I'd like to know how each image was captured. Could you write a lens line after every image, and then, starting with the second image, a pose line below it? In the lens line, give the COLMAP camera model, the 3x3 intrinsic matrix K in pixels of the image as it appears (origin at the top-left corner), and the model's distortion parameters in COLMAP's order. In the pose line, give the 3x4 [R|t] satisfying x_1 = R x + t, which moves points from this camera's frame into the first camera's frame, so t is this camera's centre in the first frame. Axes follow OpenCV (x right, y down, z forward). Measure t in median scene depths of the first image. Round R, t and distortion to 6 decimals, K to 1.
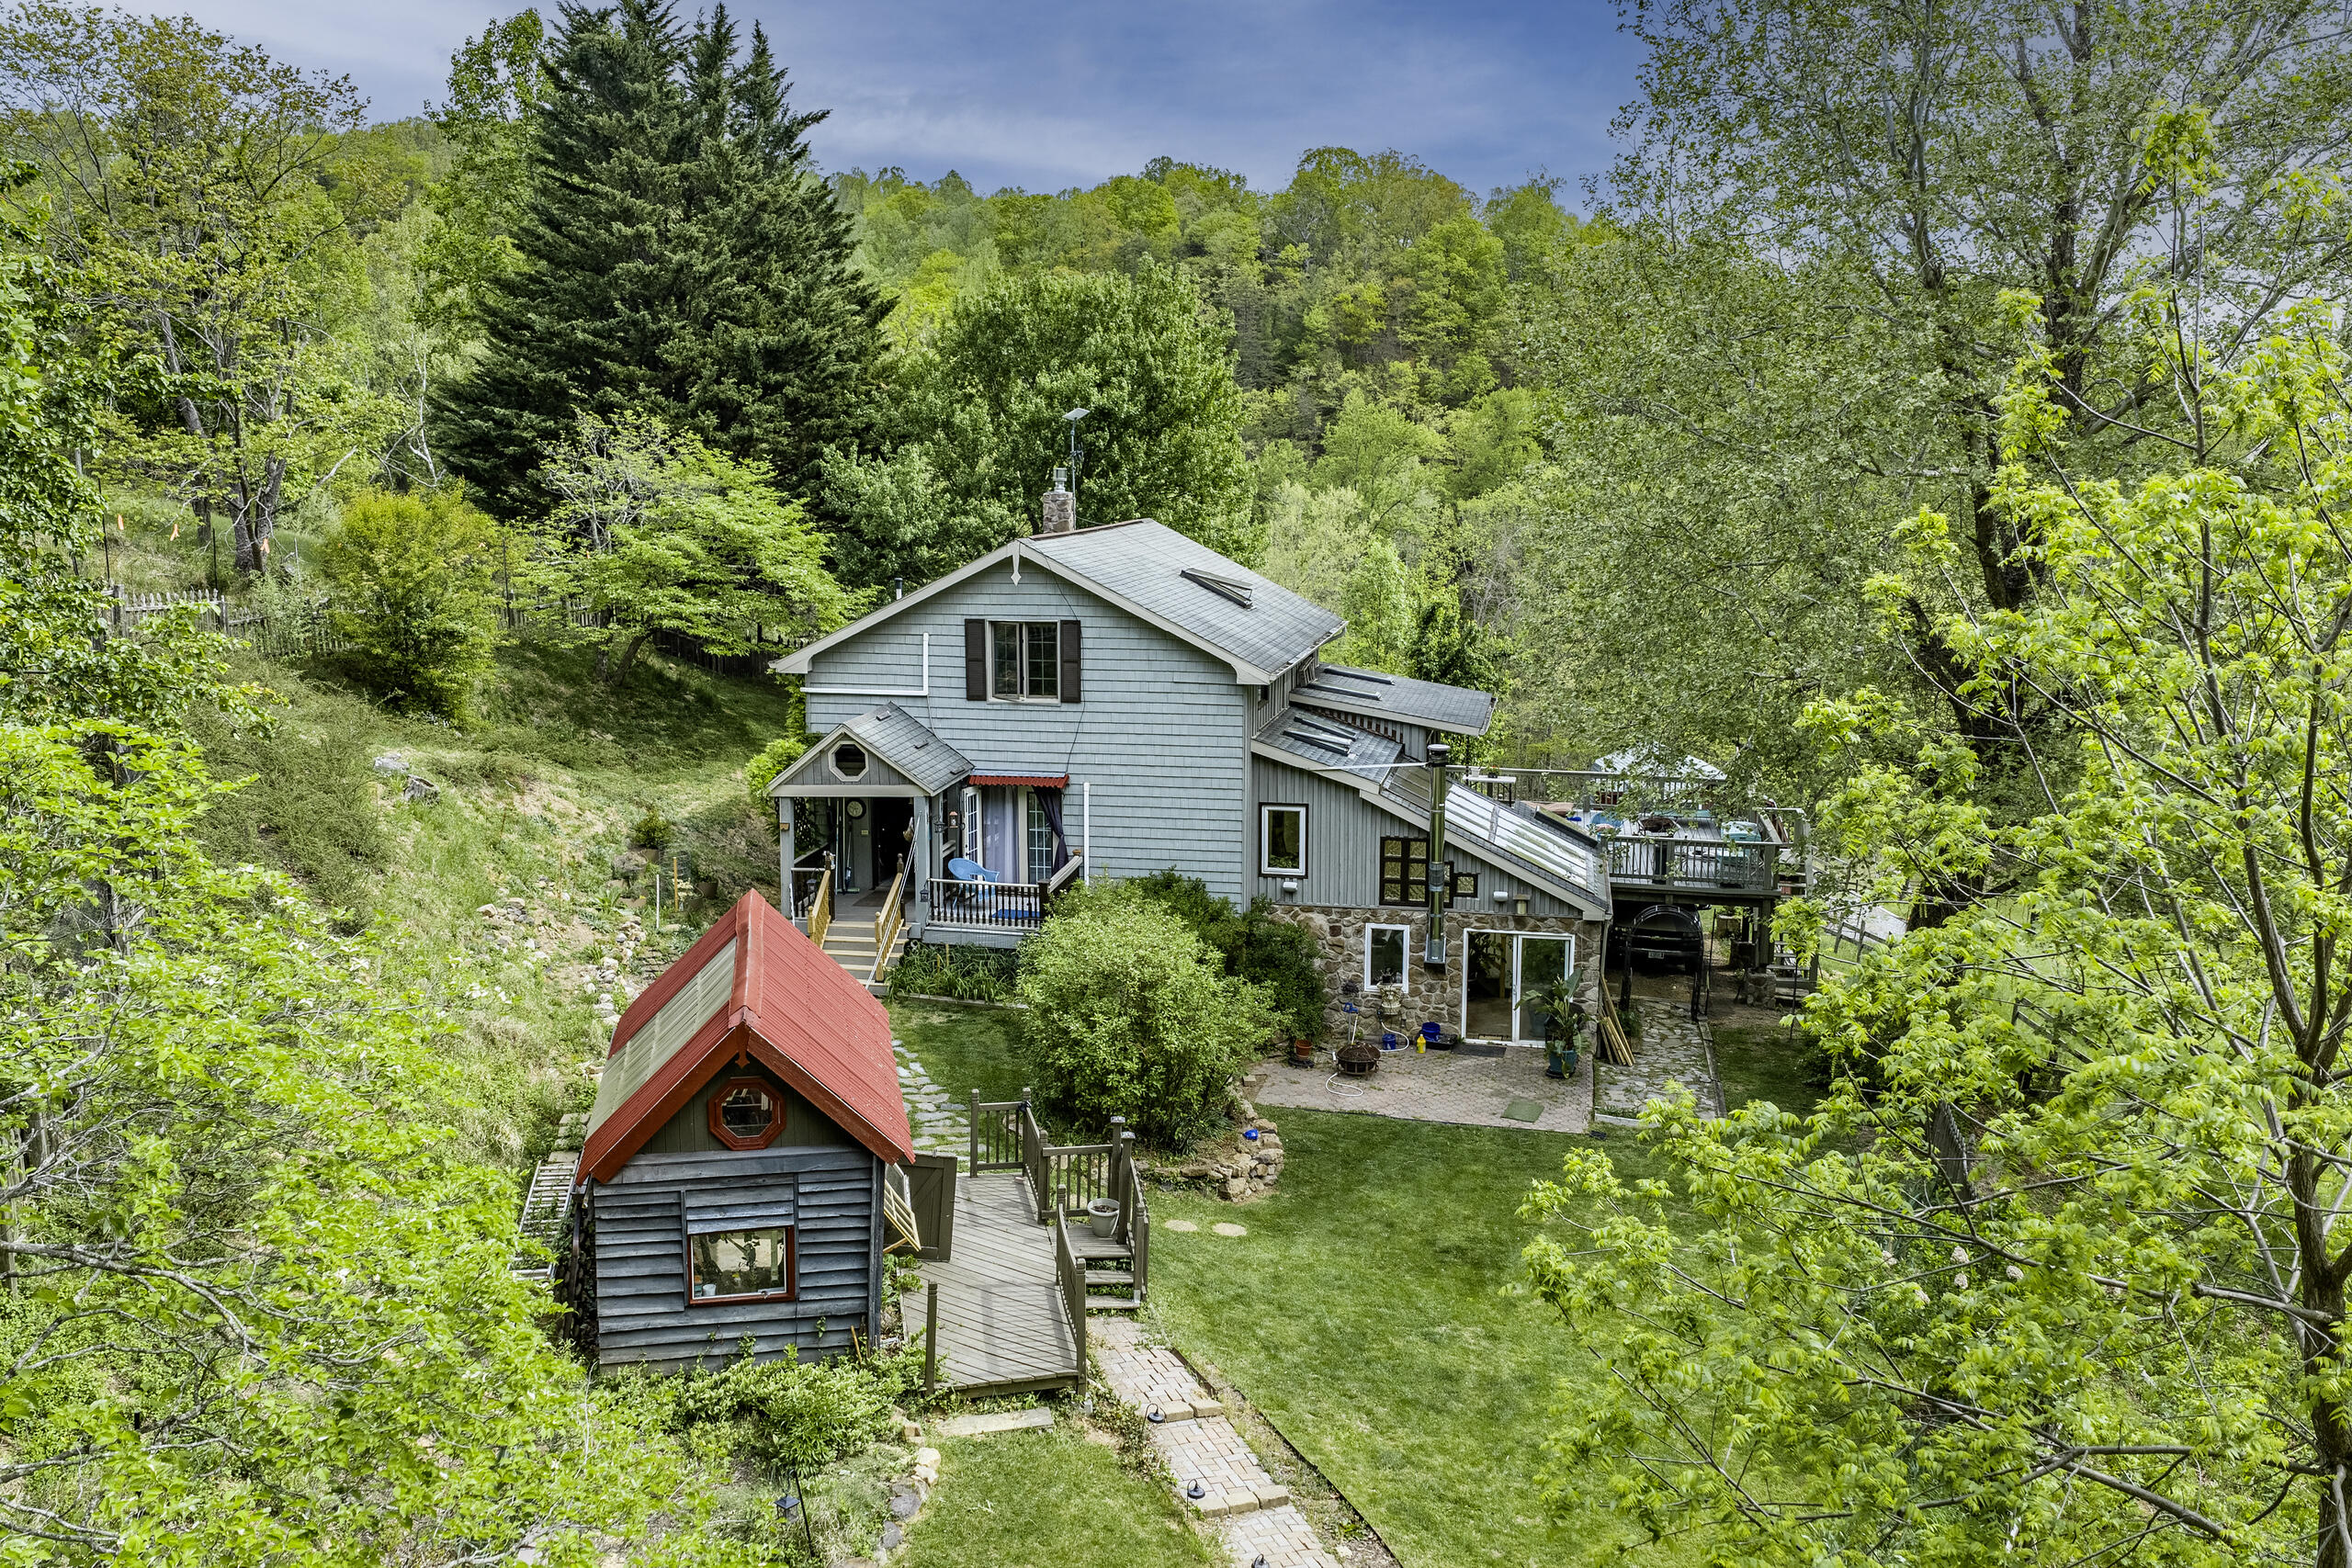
lens RADIAL K [[1991.6, 0, 1176.0], [0, 1991.6, 784.0], [0, 0, 1]] dist [0.008066, -0.007490]
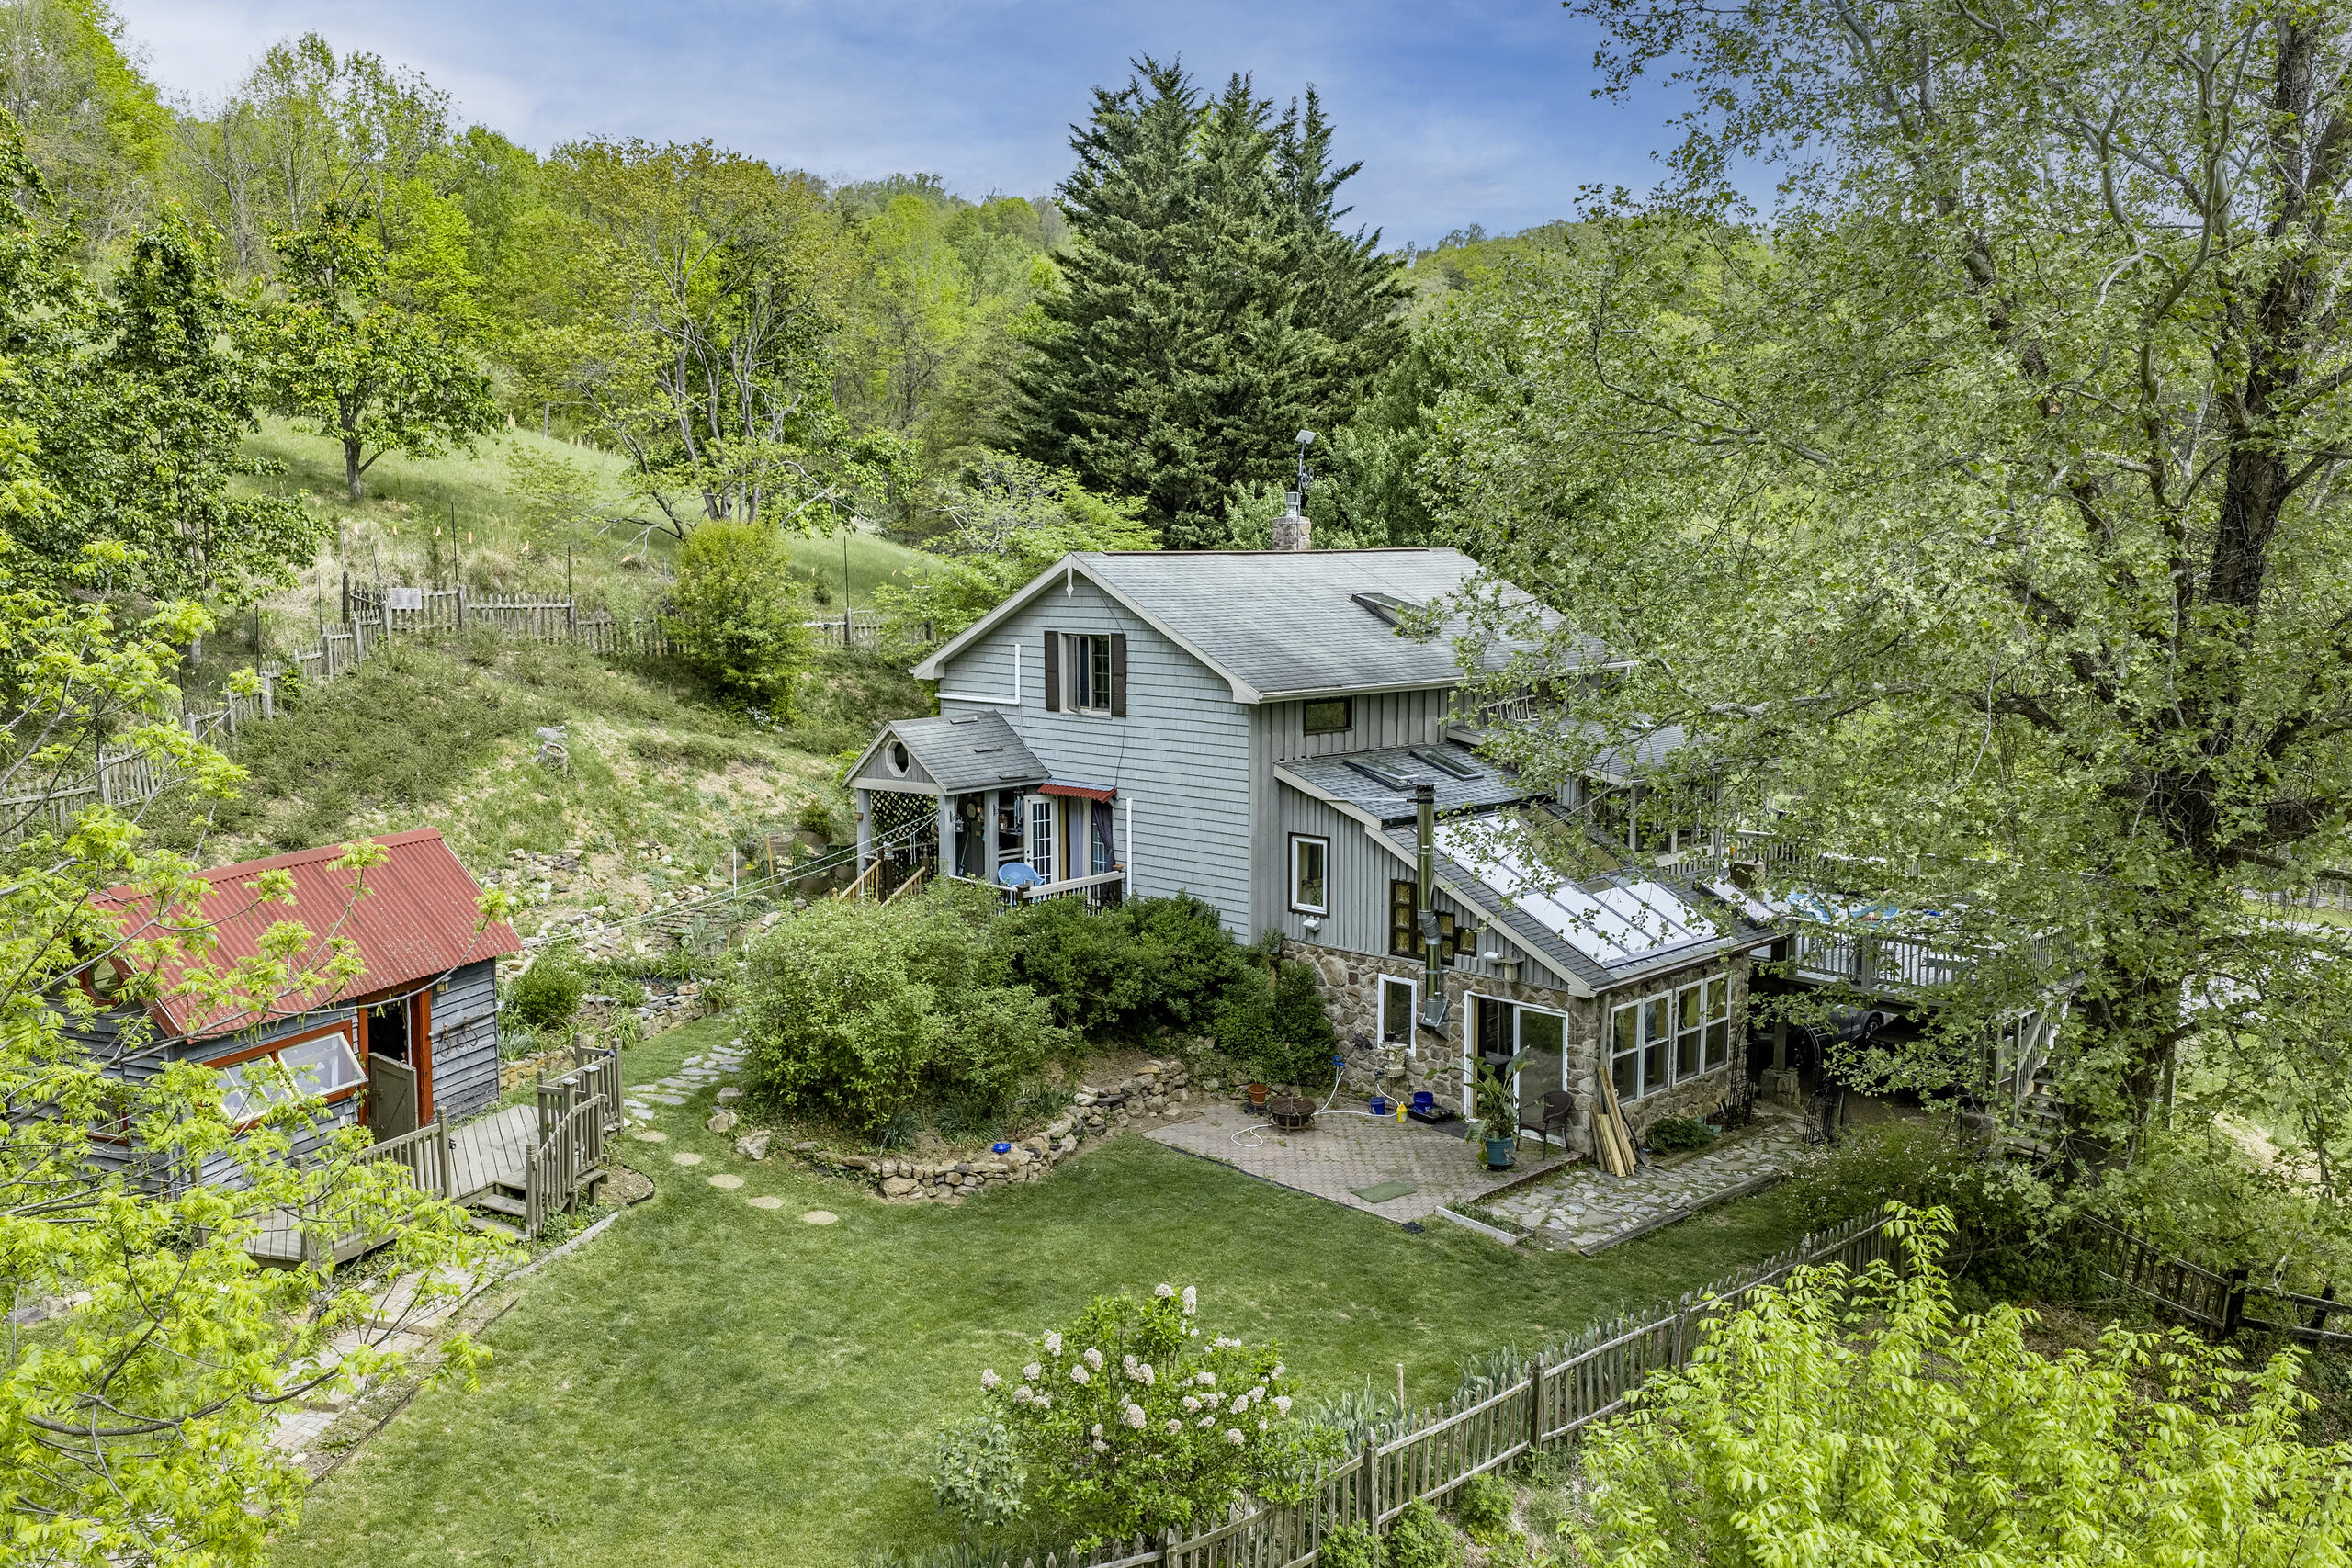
lens RADIAL K [[1991.6, 0, 1176.0], [0, 1991.6, 784.0], [0, 0, 1]] dist [0.008066, -0.007490]
pose [[0.838847, 0.062857, -0.540725, 0.506522], [-0.086936, 0.996031, -0.019083, 0.009156], [0.537380, 0.063016, 0.840983, 0.180320]]
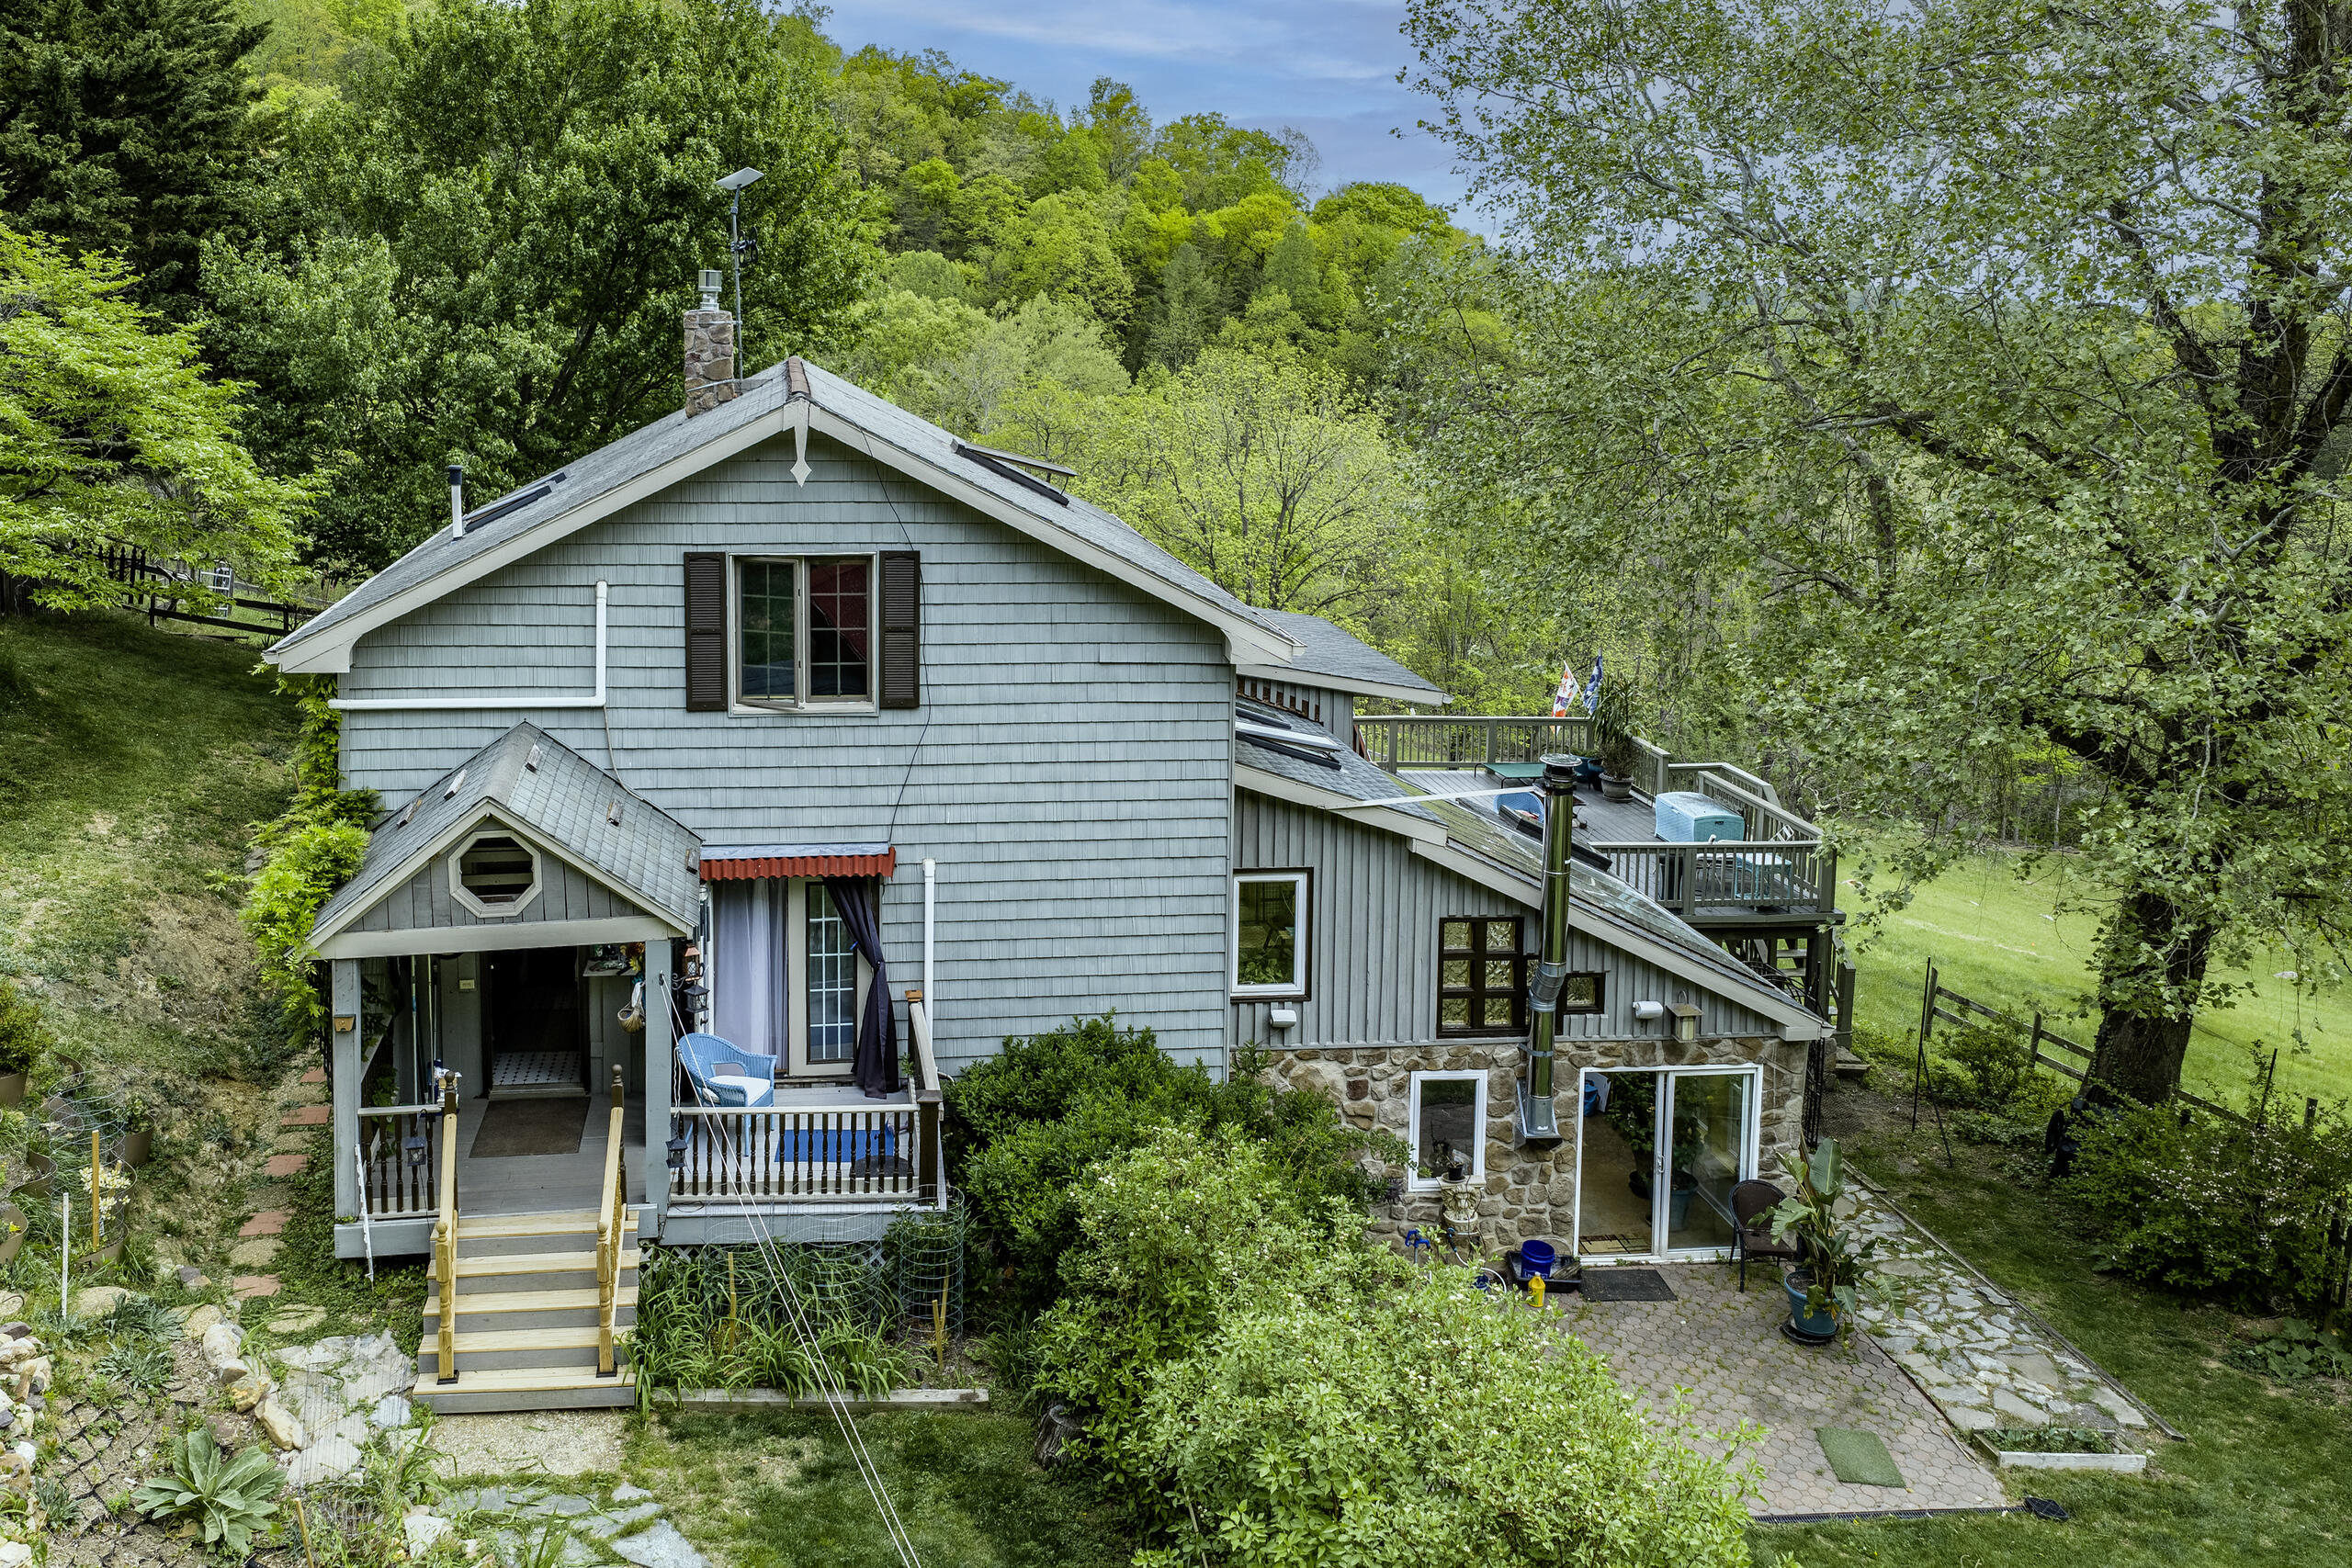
lens RADIAL K [[2042.2, 0, 1027.7], [0, 2042.2, 514.6], [0, 0, 1]] dist [0.003116, -0.011166]
pose [[0.952067, -0.024048, 0.304944, -0.180151], [0.041122, 0.997918, -0.049692, -0.062977], [-0.303114, 0.059850, 0.951073, 0.478389]]
